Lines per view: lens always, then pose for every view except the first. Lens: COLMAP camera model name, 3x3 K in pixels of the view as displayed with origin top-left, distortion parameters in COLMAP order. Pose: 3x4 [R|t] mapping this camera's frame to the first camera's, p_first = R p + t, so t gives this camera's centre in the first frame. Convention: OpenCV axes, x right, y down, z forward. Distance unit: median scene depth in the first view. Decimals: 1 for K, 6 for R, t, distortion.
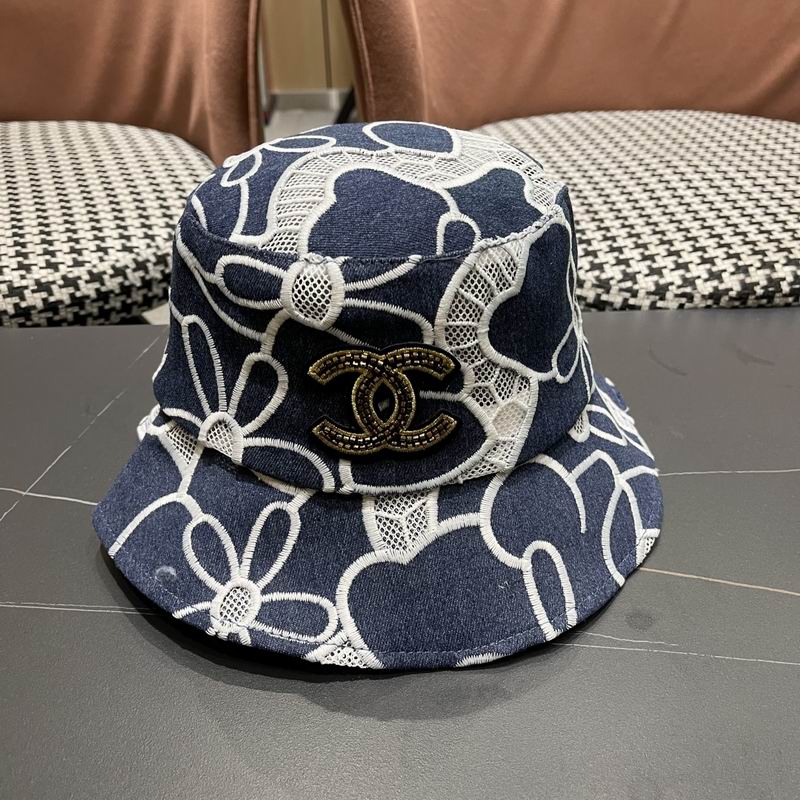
lens RADIAL K [[794.0, 0, 399.6], [0, 794.0, 414.7], [0, 0, 1]] dist [0.014197, 0.000000]
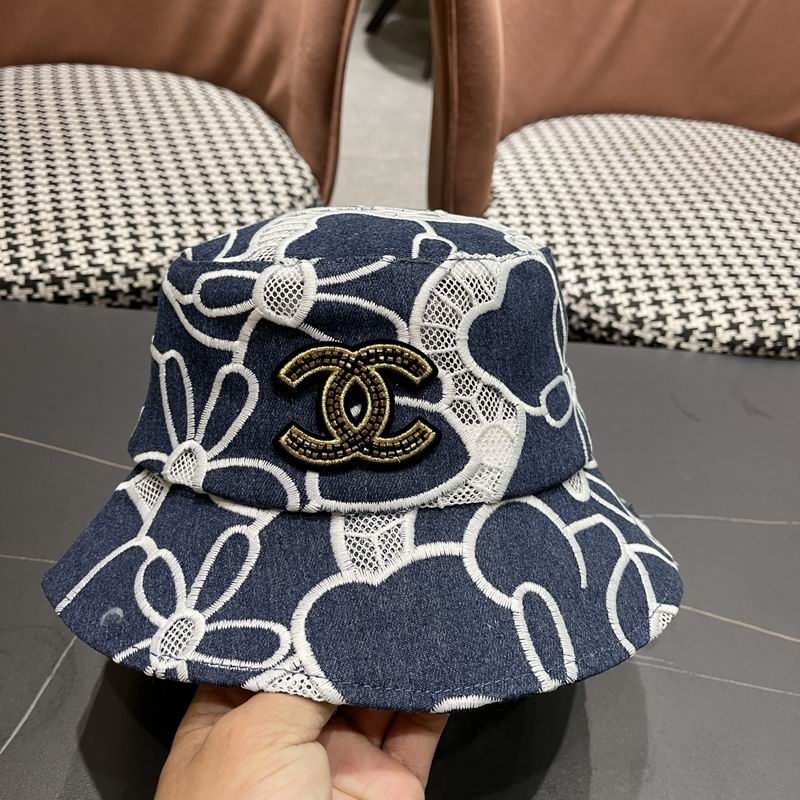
lens RADIAL K [[794.0, 0, 388.3], [0, 794.0, 406.2], [0, 0, 1]] dist [0.014197, 0.000000]
pose [[0.994257, 0.104571, 0.022755, -0.113849], [-0.106614, 0.986316, 0.125752, -0.142143], [-0.009294, -0.127456, 0.991801, -0.156321]]
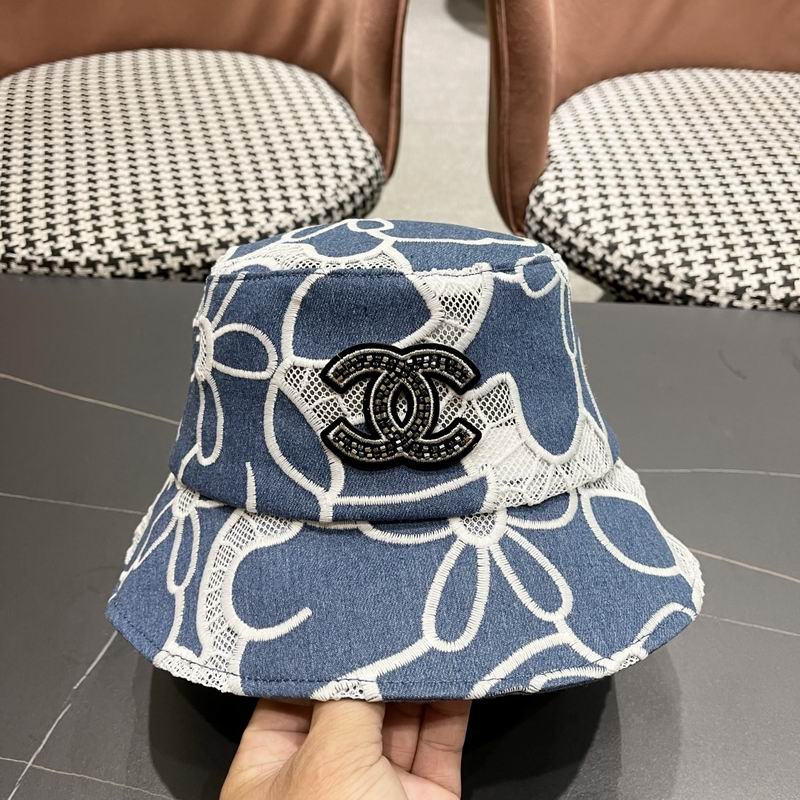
lens RADIAL K [[794.0, 0, 403.3], [0, 794.0, 403.7], [0, 0, 1]] dist [0.014197, 0.000000]
pose [[0.993032, 0.091499, -0.074262, -0.057417], [-0.077181, 0.981202, 0.176876, -0.153472], [0.089050, -0.169912, 0.981428, -0.211022]]
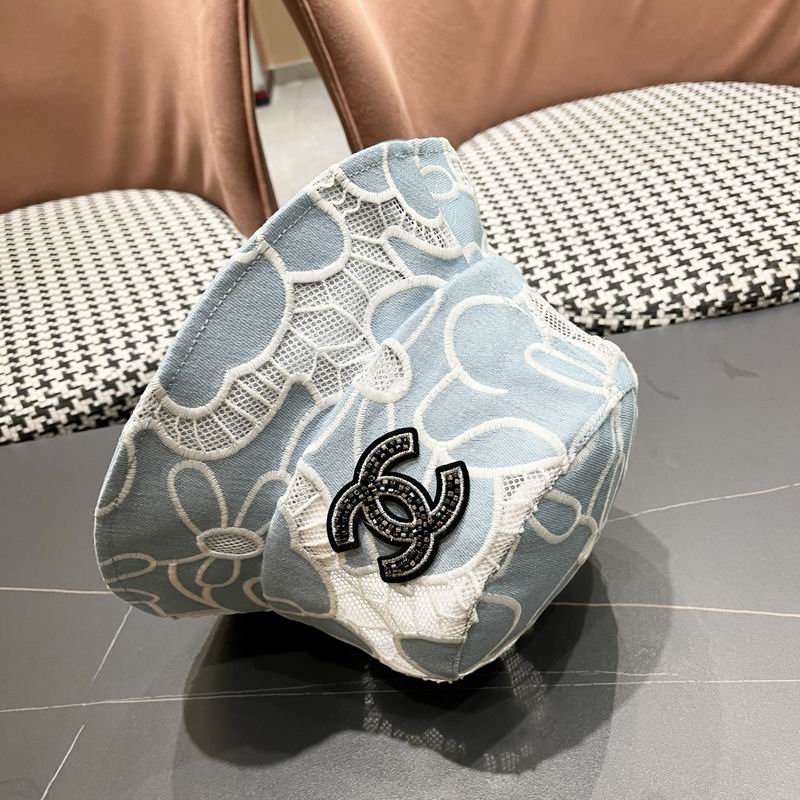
lens RADIAL K [[794.0, 0, 395.2], [0, 794.0, 406.7], [0, 0, 1]] dist [0.014197, 0.000000]
pose [[0.987081, -0.143741, -0.070785, 0.034684], [0.148839, 0.986167, 0.072943, -0.147216], [0.059321, -0.082537, 0.994821, -0.116440]]
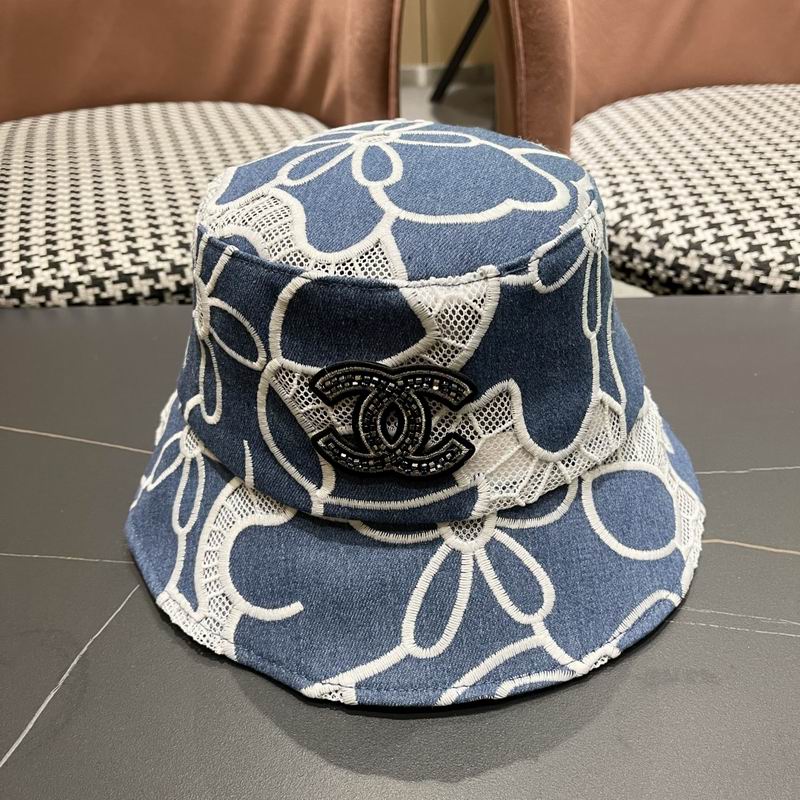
lens RADIAL K [[794.0, 0, 403.7], [0, 794.0, 407.9], [0, 0, 1]] dist [0.014197, 0.000000]
pose [[0.996144, 0.022971, -0.084674, -0.090670], [-0.021222, 0.999544, 0.021494, -0.002197], [0.085129, -0.019614, 0.996177, -0.012999]]
